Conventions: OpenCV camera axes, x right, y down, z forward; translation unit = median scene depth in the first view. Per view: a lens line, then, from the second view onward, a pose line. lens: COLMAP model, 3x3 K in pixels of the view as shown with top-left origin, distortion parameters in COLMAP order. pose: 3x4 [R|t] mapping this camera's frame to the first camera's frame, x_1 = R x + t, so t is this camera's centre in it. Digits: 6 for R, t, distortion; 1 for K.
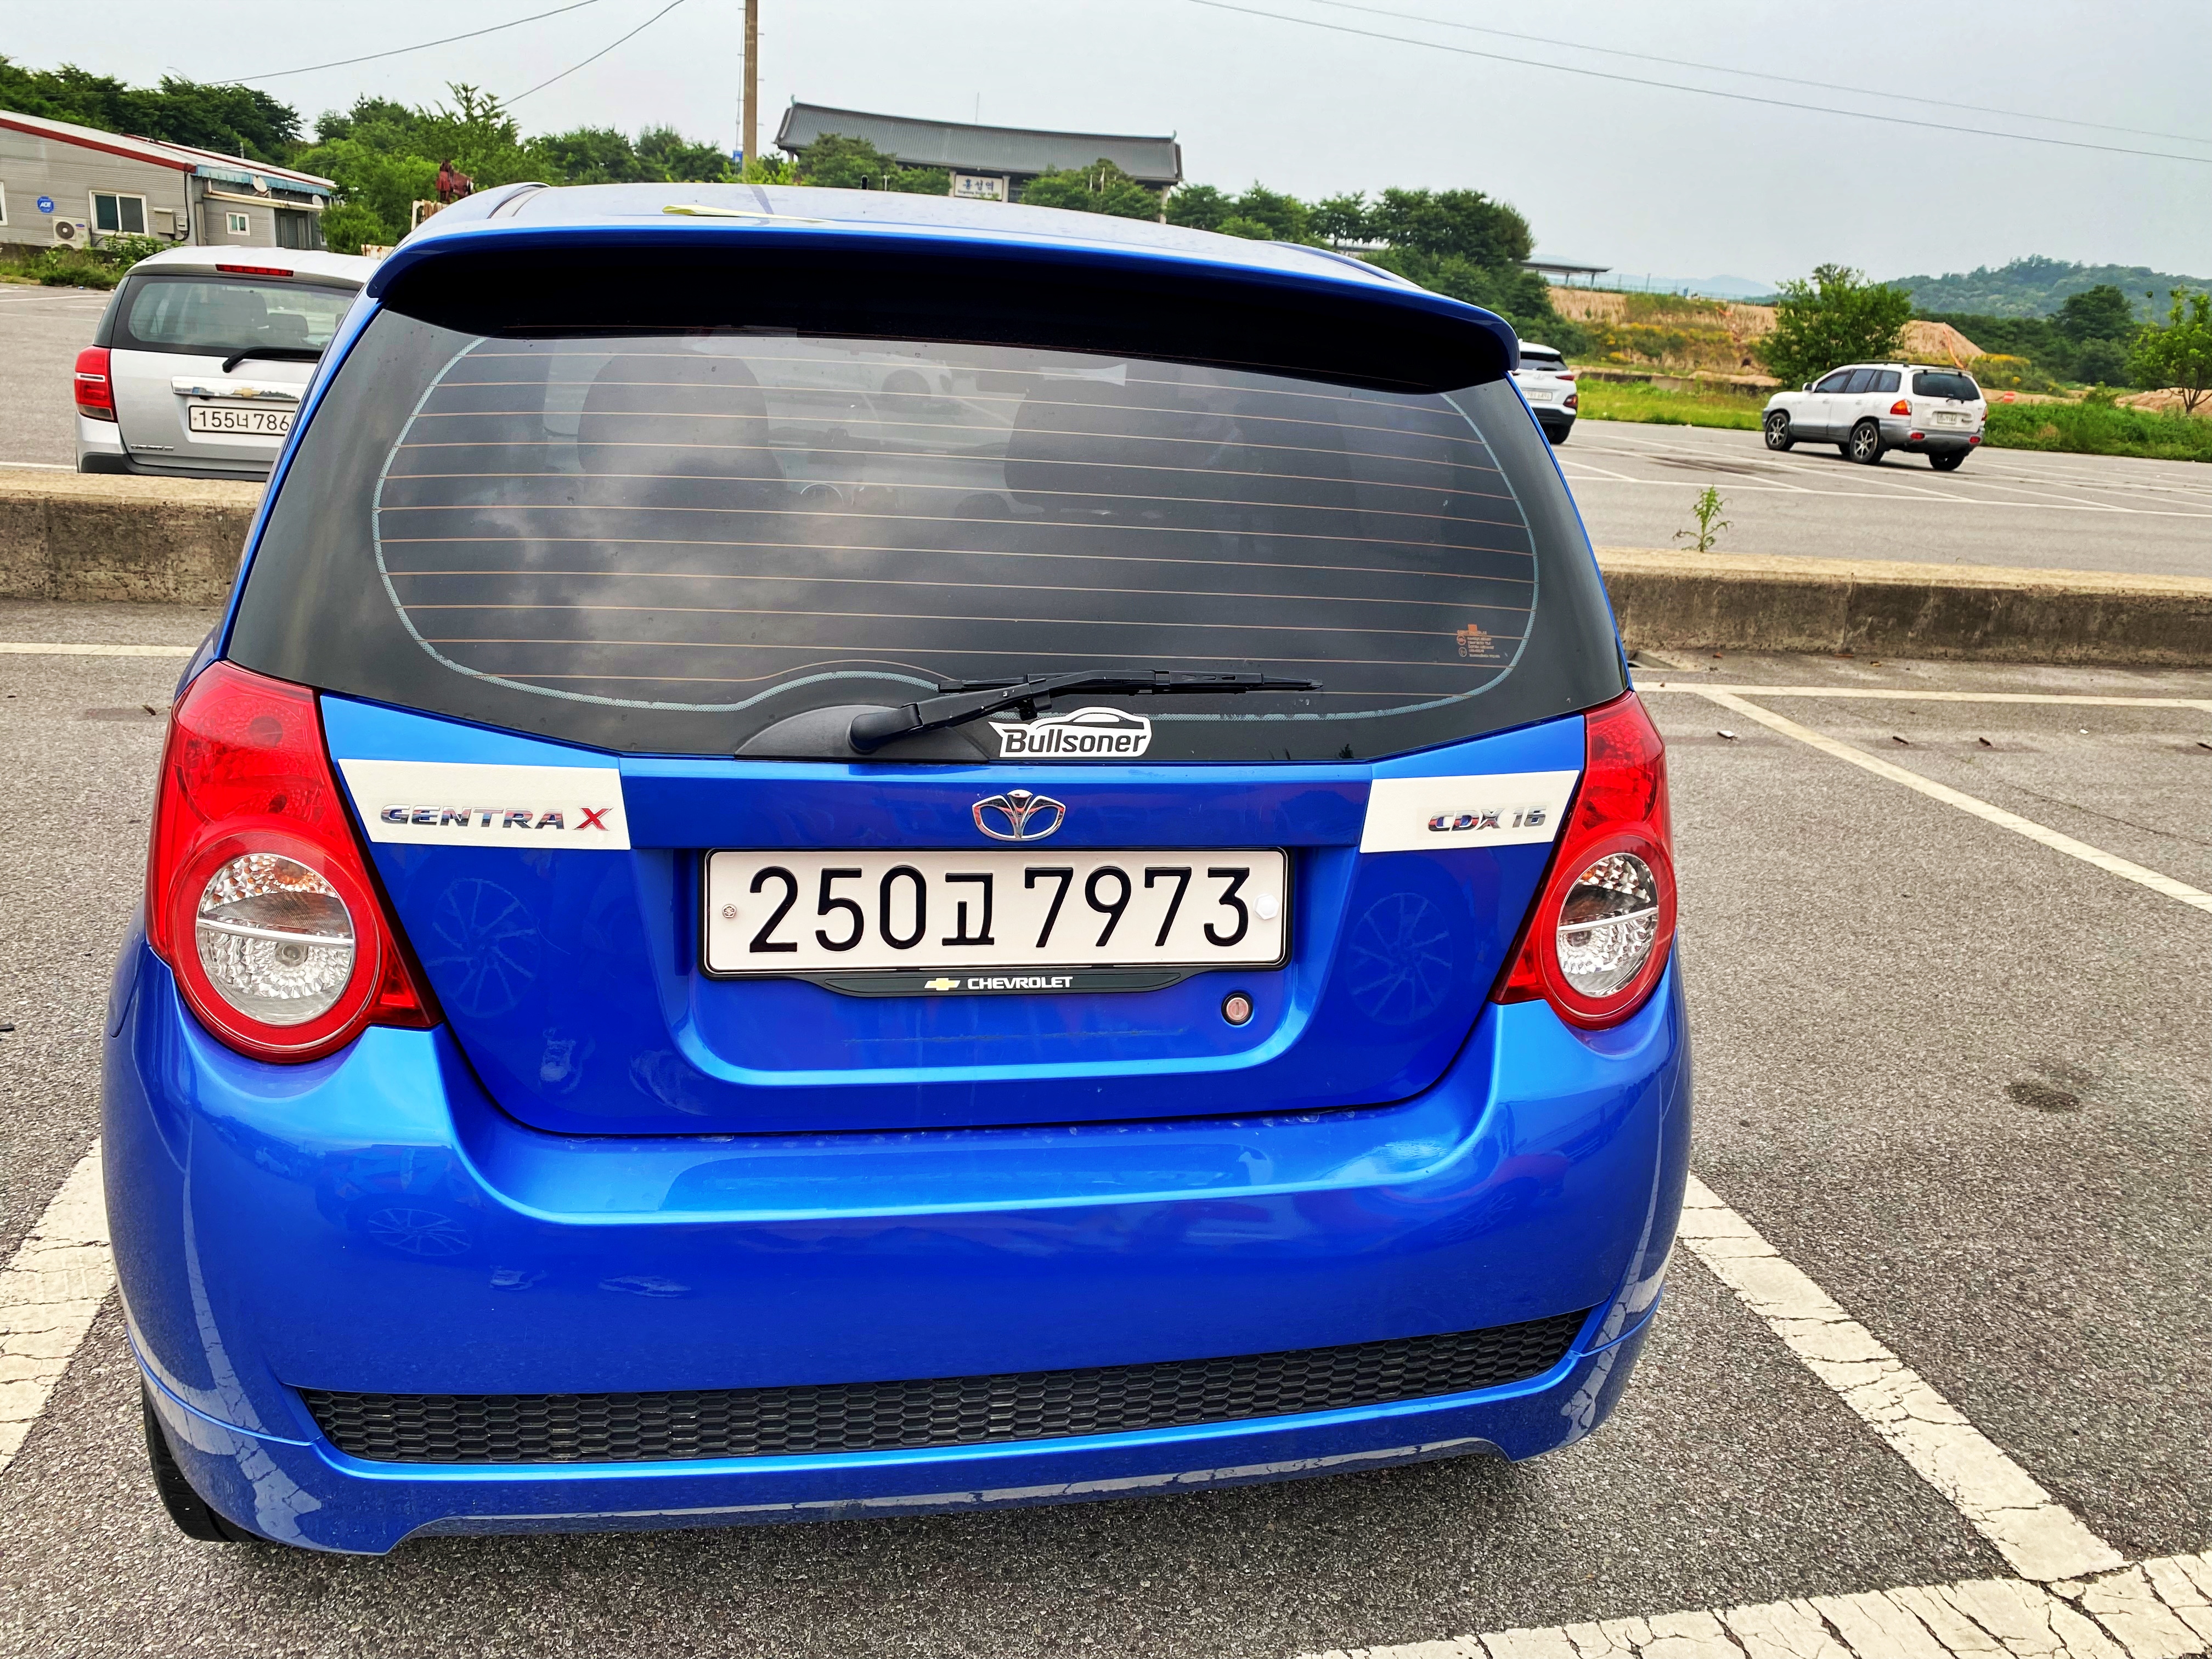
lens RADIAL K [[1702.0, 0, 1104.4], [0, 1702.0, 813.4], [0, 0, 1]] dist [0.016695, -0.015162]
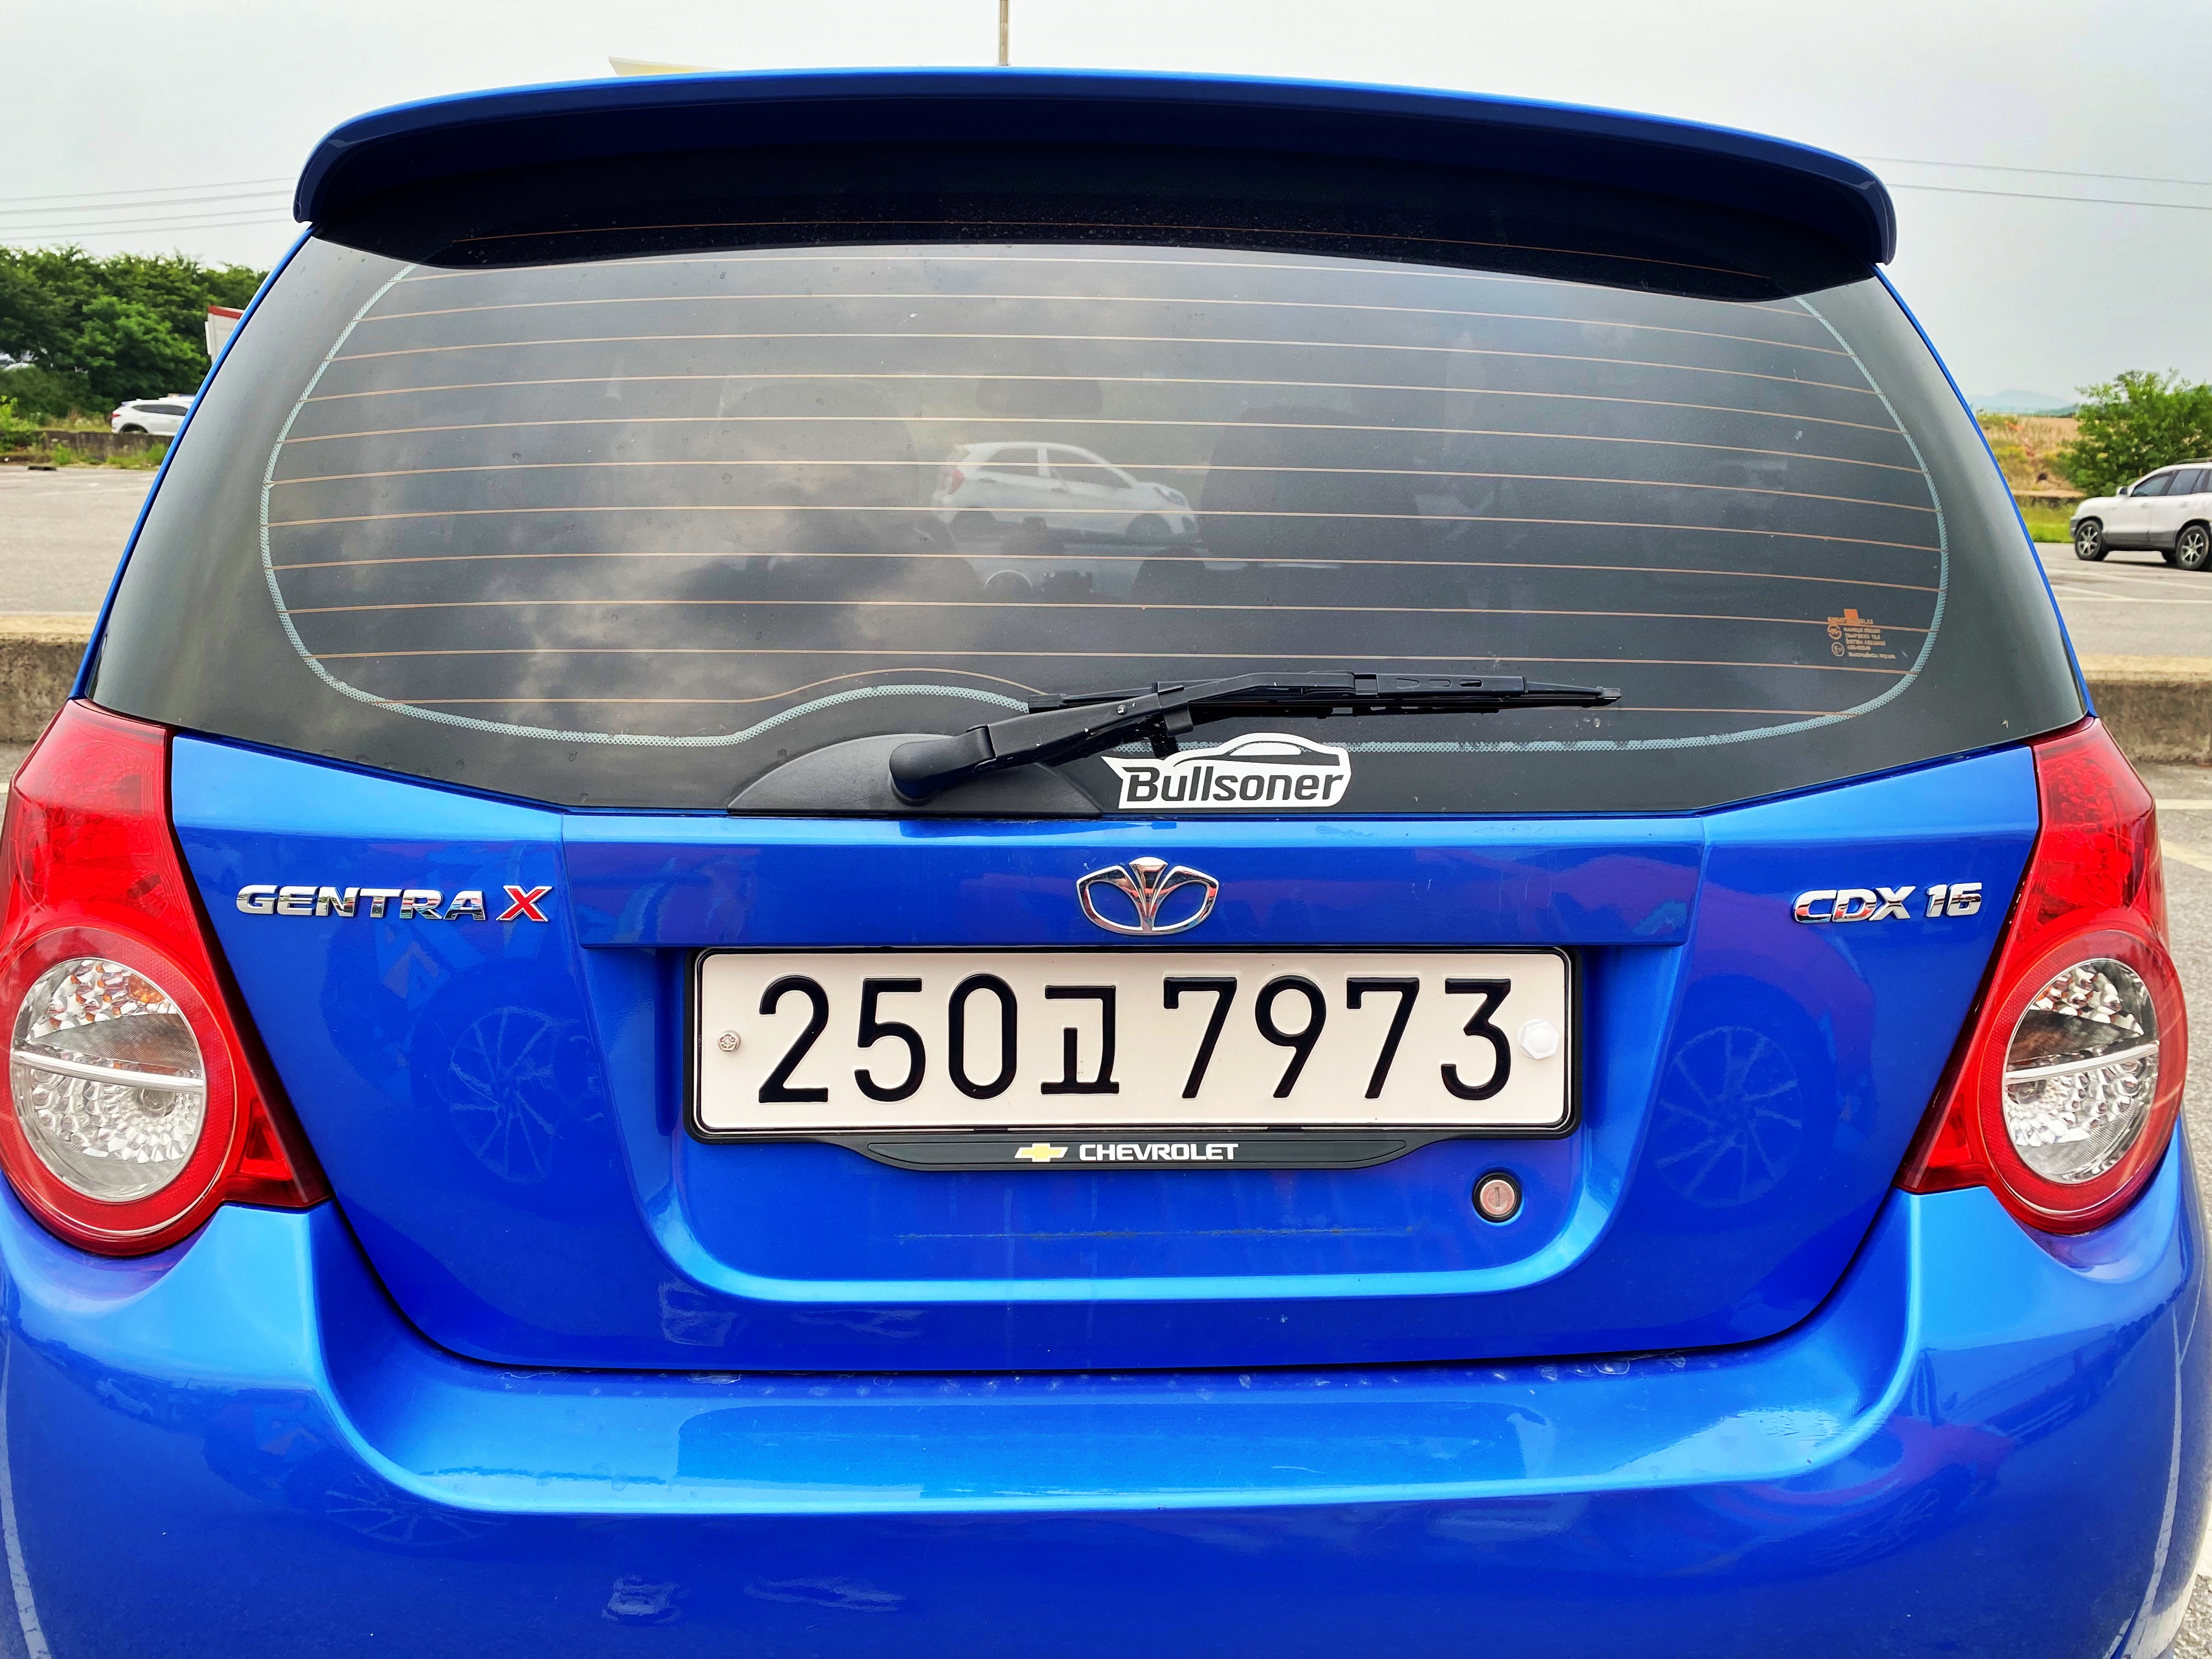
lens RADIAL K [[1702.0, 0, 1095.3], [0, 1702.0, 837.5], [0, 0, 1]] dist [0.016695, -0.015162]
pose [[0.988192, -0.015287, -0.152456, 0.027585], [0.004223, 0.997350, -0.072629, 0.024025], [0.153163, 0.071128, 0.985638, 0.315679]]
